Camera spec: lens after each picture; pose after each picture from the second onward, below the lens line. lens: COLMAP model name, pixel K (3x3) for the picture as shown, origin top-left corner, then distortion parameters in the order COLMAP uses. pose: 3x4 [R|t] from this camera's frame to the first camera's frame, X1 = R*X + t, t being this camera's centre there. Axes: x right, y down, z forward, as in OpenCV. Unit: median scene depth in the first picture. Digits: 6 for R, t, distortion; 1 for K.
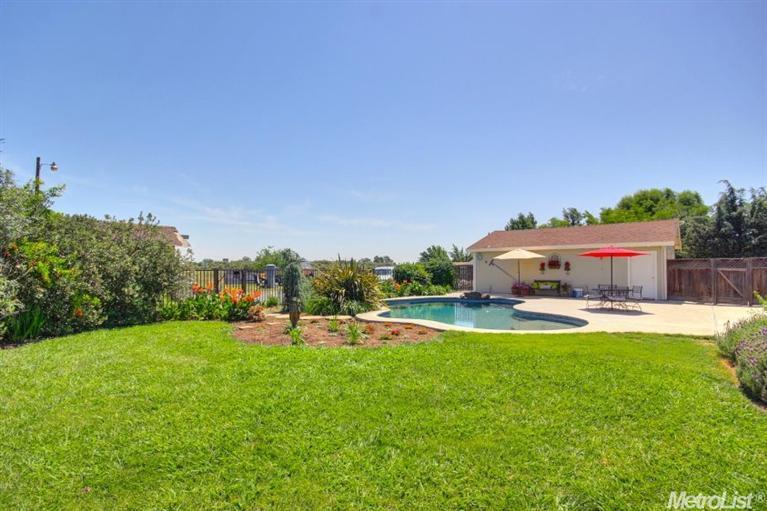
lens RADIAL K [[360.3, 0, 378.8], [0, 360.3, 261.2], [0, 0, 1]] dist [0.000754, -0.005834]
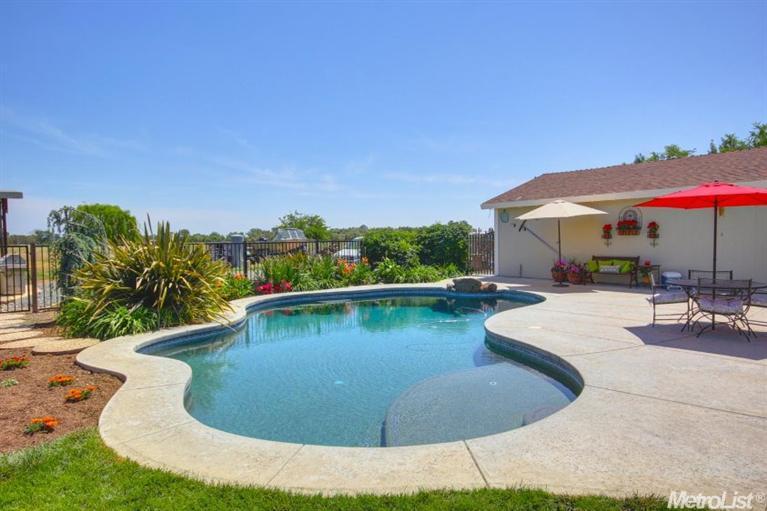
lens RADIAL K [[441.6, 0, 386.6], [0, 441.6, 250.6], [0, 0, 1]] dist [0.000852, 0.000367]
pose [[0.986250, -0.009339, -0.164998, 0.232916], [0.017748, 0.998613, 0.049563, 0.004649], [0.164306, -0.051810, 0.985048, 0.277893]]
